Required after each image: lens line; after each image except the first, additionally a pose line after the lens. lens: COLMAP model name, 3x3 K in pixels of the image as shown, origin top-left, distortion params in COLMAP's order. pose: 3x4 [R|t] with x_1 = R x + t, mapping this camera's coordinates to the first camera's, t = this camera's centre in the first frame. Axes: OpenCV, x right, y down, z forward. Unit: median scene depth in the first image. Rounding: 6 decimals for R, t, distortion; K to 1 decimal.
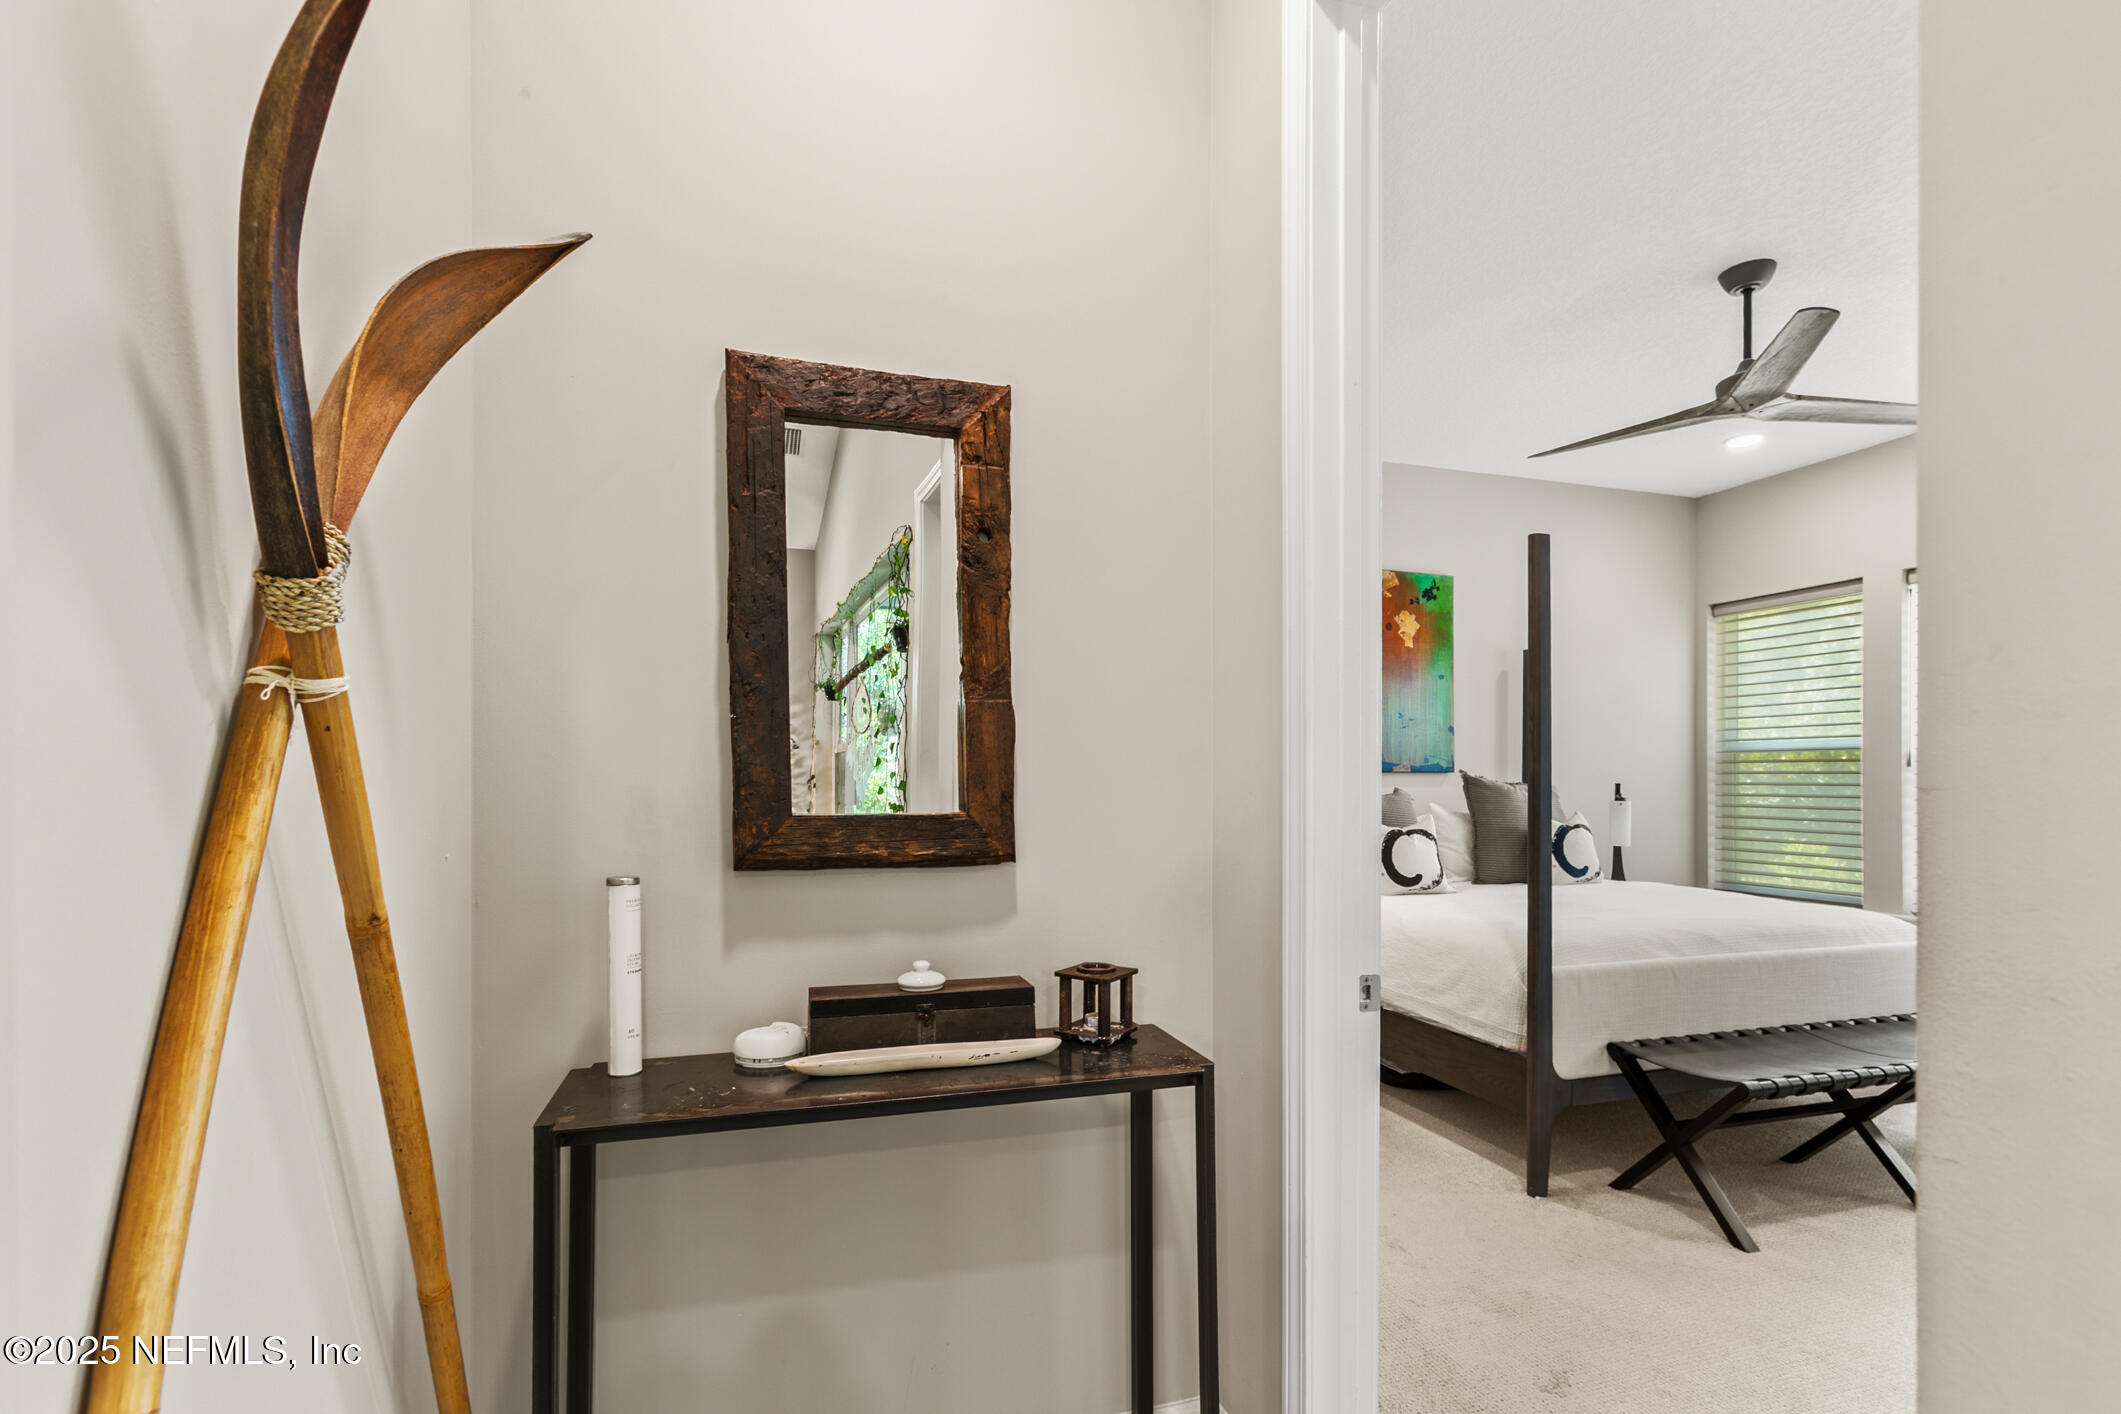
lens RADIAL K [[998.2, 0, 1040.4], [0, 998.2, 774.9], [0, 0, 1]] dist [-0.021015, 0.022347]
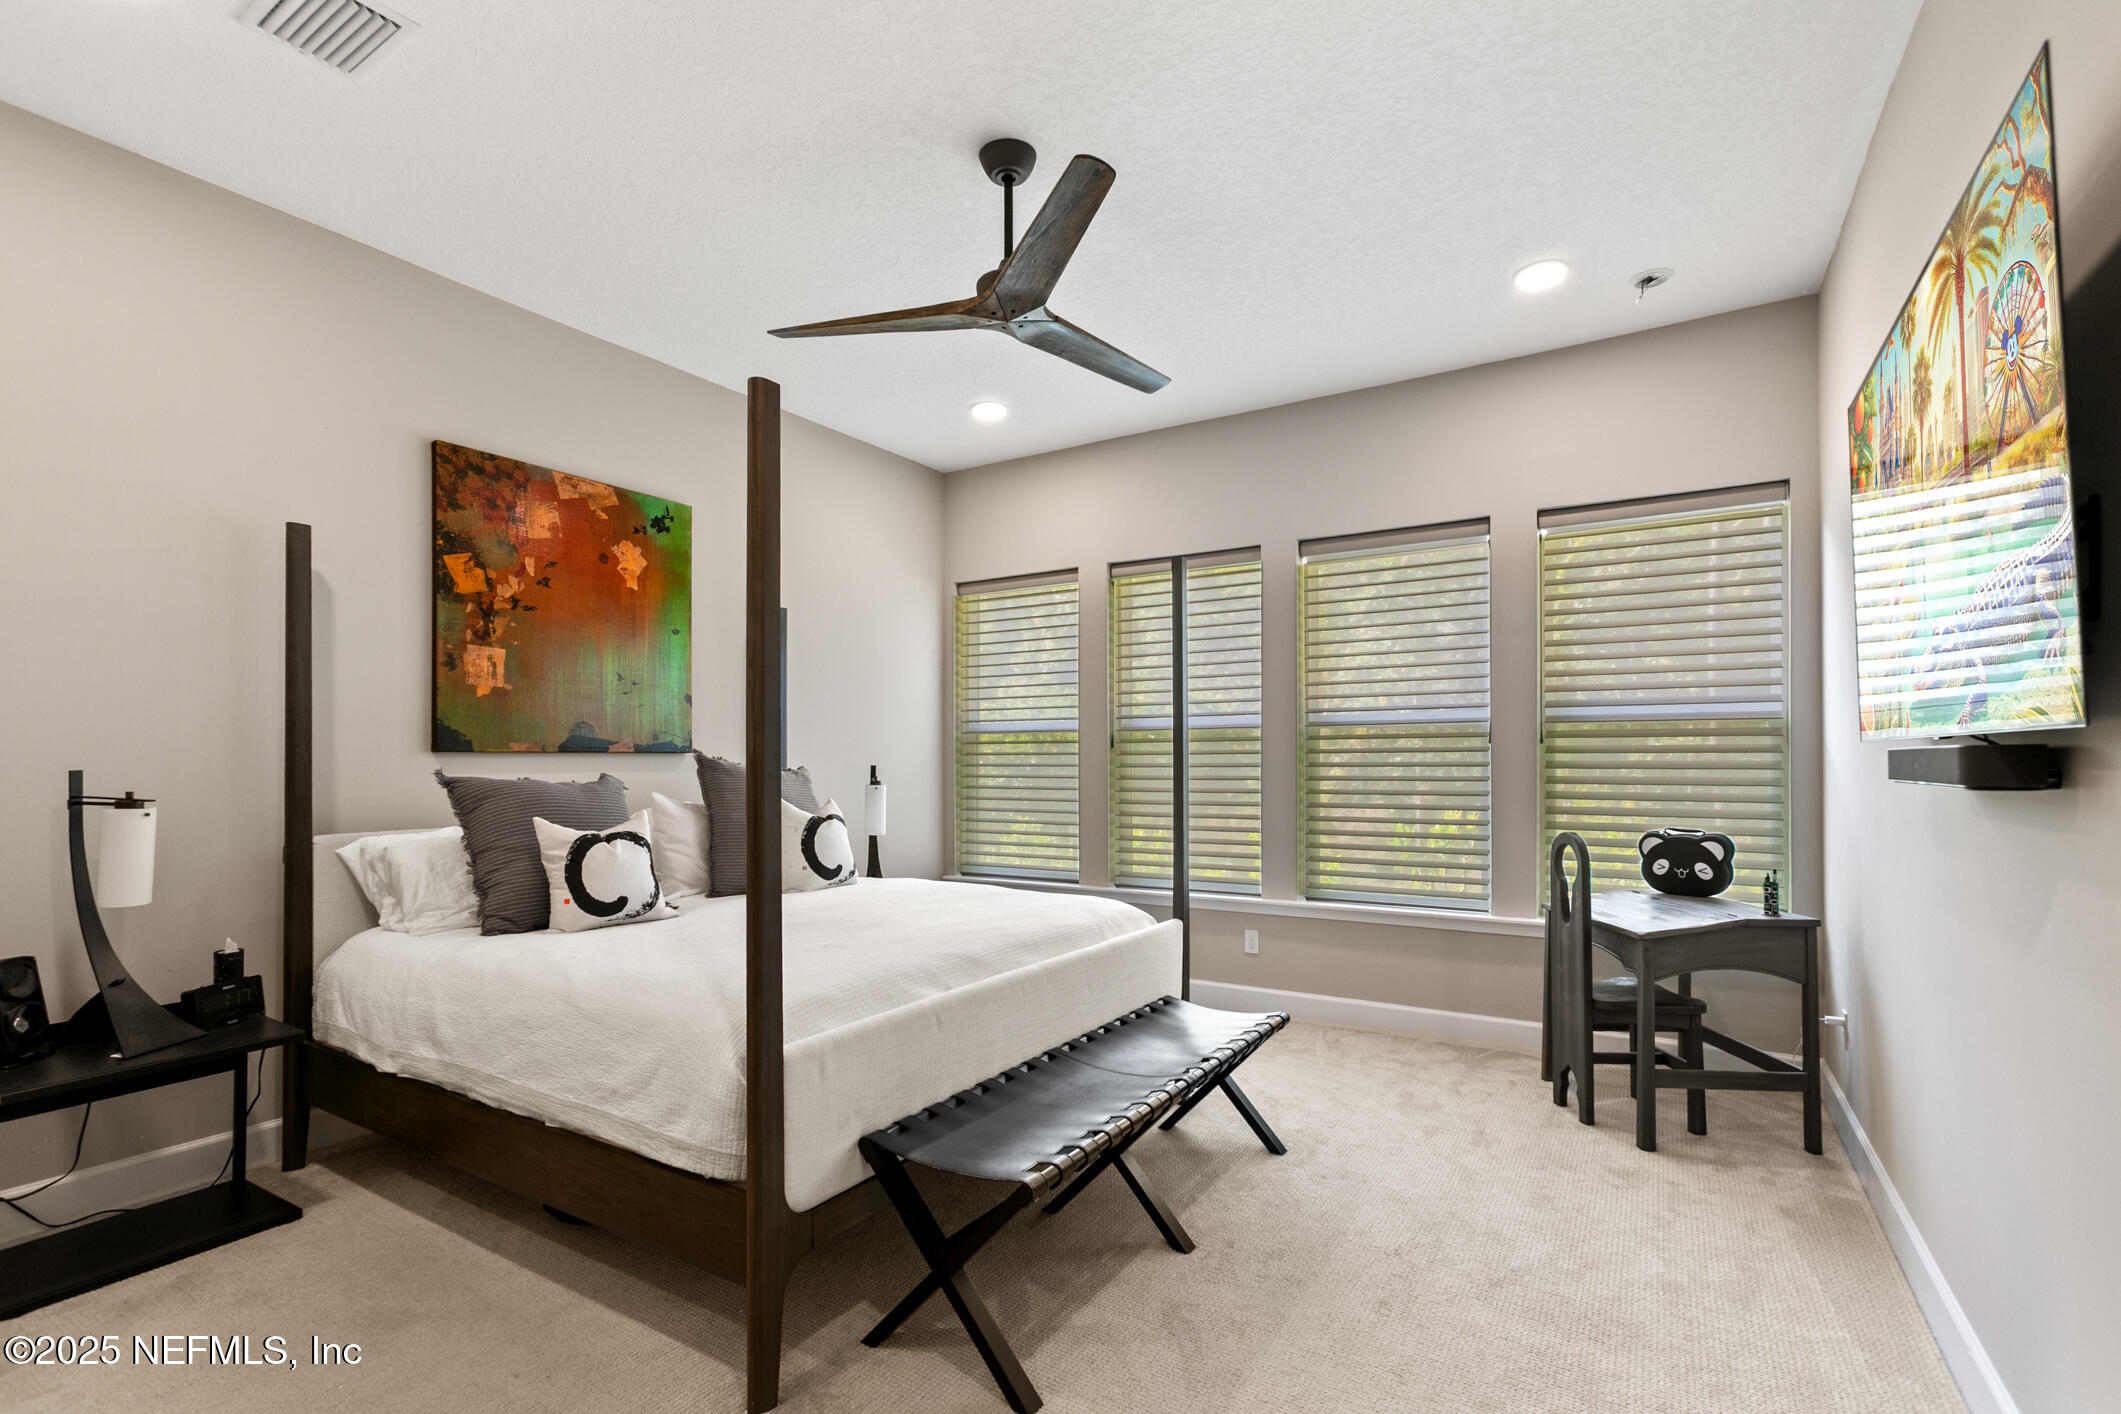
lens RADIAL K [[969.4, 0, 1057.7], [0, 969.4, 759.8], [0, 0, 1]] dist [-0.021735, -0.000029]
pose [[0.756610, -0.001876, 0.653864, 0.167472], [0.000702, 0.999998, 0.002057, 0.002142], [-0.653866, -0.001097, 0.756609, 0.284164]]
